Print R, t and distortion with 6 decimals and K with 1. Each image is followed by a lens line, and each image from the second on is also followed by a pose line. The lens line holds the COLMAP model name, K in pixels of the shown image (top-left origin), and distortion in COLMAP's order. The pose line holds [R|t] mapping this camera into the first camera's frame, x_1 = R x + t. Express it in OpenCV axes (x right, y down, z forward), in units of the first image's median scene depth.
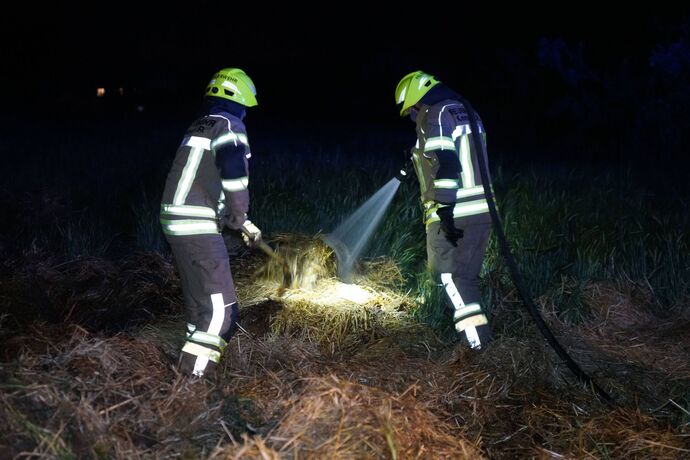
lens RADIAL K [[1234.6, 0, 345.8], [0, 1234.6, 229.2], [0, 0, 1]] dist [0.145337, 0.194370]
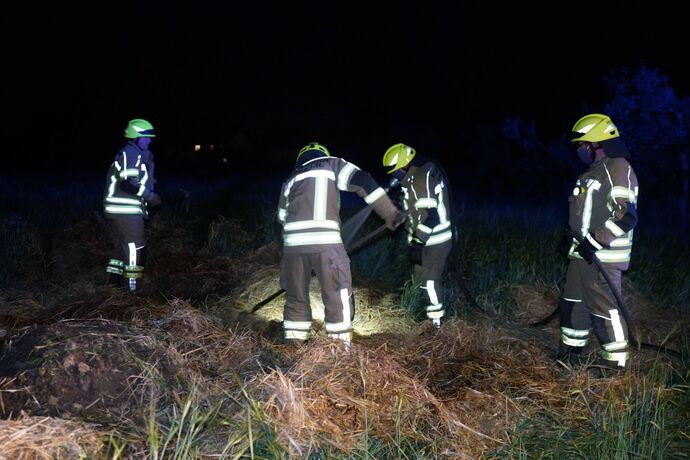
lens RADIAL K [[891.8, 0, 345.0], [0, 891.8, 230.0], [0, 0, 1]] dist [0.027915, 0.101526]
pose [[0.999231, 0.027589, -0.027863, 0.033198], [-0.028207, 0.999359, -0.022028, 0.011240], [0.027238, 0.022797, 0.999369, -0.111421]]
